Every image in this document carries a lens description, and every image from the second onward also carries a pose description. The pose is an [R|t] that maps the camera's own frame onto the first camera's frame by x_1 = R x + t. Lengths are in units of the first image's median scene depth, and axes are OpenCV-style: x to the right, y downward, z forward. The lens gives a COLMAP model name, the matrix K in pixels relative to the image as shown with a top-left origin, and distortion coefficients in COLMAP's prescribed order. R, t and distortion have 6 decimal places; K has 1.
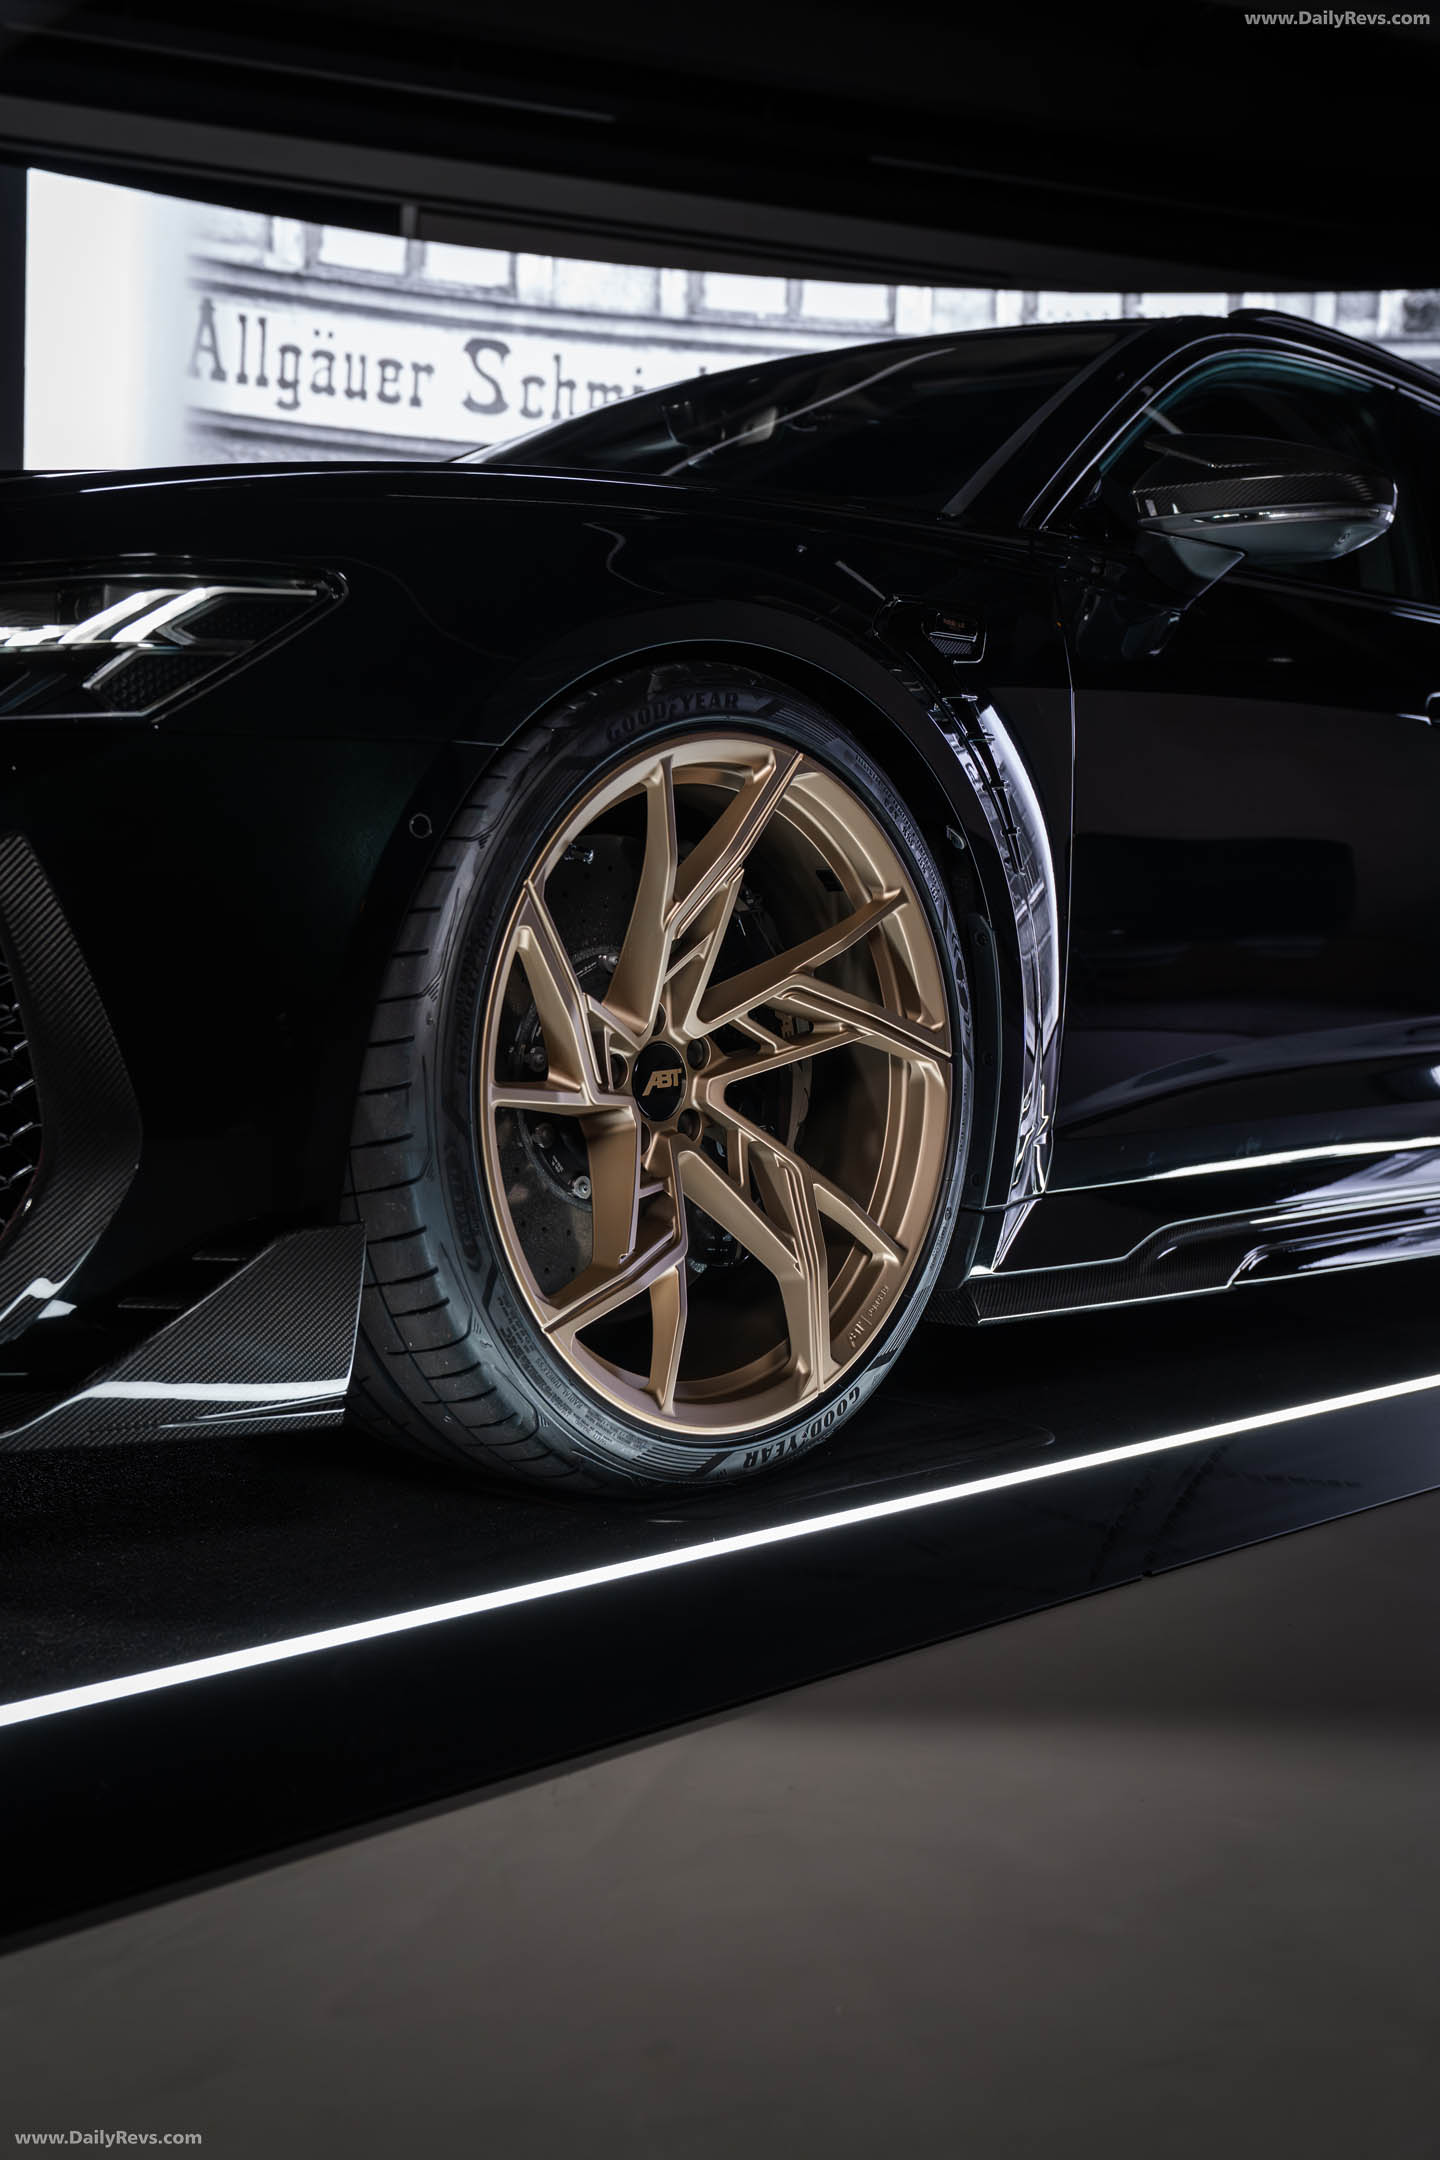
lens RADIAL K [[2458.8, 0, 722.7], [0, 2458.8, 1085.5], [0, 0, 1]] dist [0.018762, -0.011779]
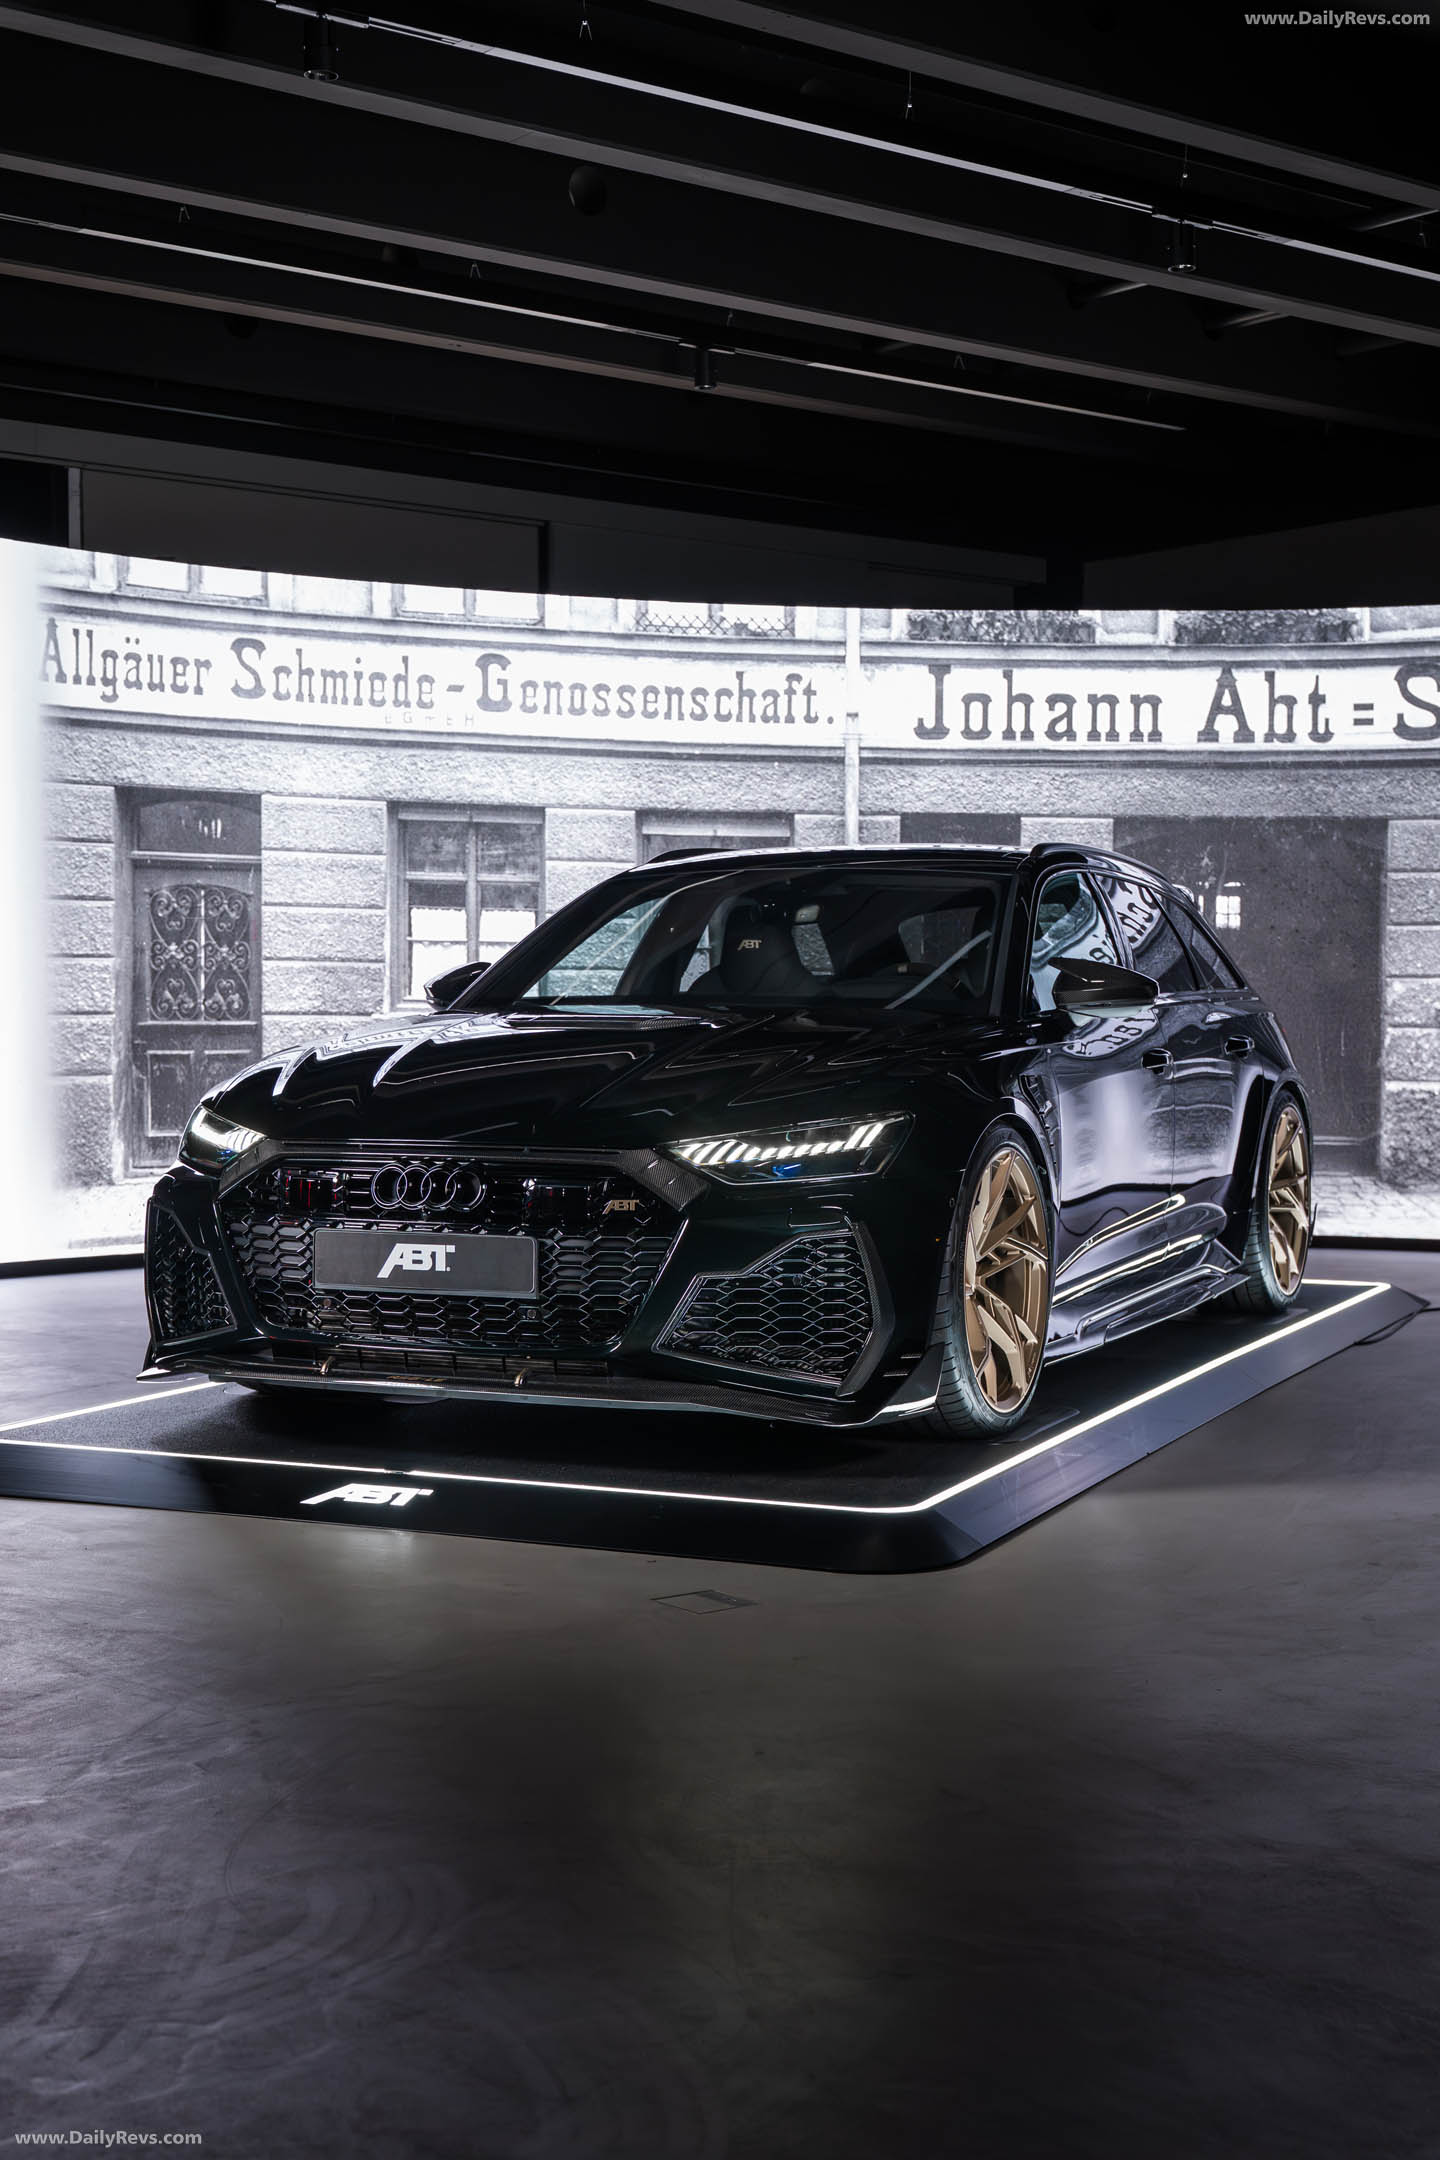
lens RADIAL K [[2896.9, 0, 765.9], [0, 2896.9, 1240.1], [0, 0, 1]] dist [-0.012033, 0.057425]
pose [[0.943876, -0.053603, 0.325921, -0.928694], [0.038776, 0.997903, 0.051823, -0.159560], [-0.328016, -0.036276, 0.943975, -1.373020]]
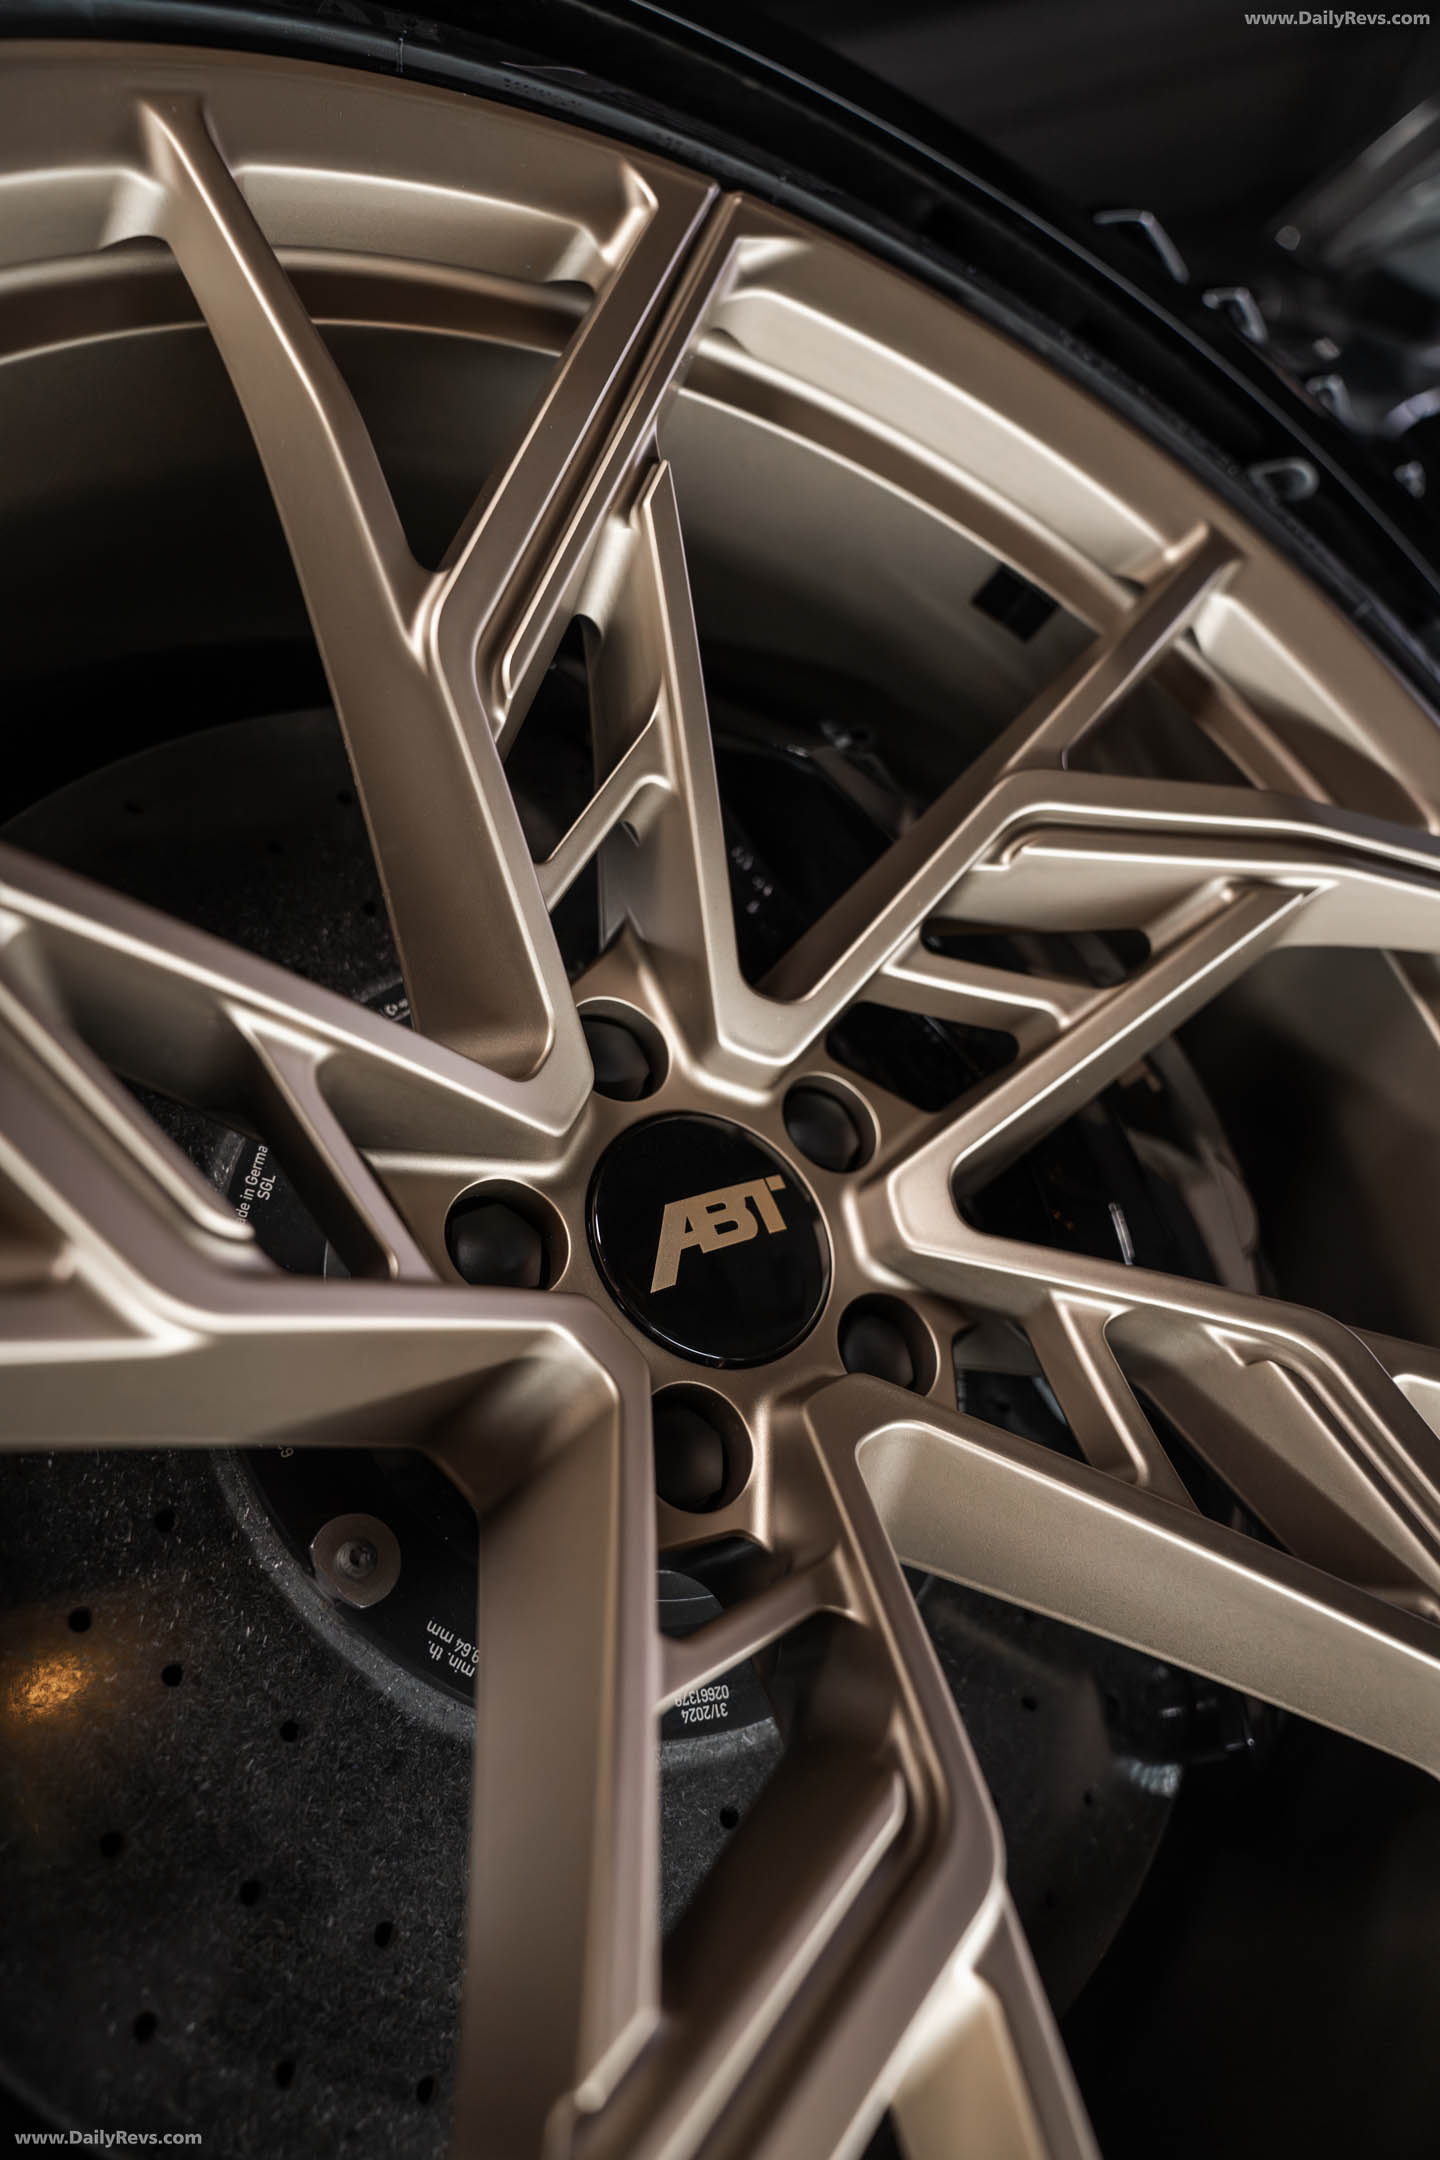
lens RADIAL K [[1447.8, 0, 720.0], [0, 1447.8, 1080.0], [0, 0, 1]] dist [-0.021435, 0.005062]
pose [[0.883590, -0.426956, -0.192295, 0.012177], [0.343120, 0.869791, -0.354587, 0.033394], [0.318649, 0.247329, 0.915036, 0.643370]]
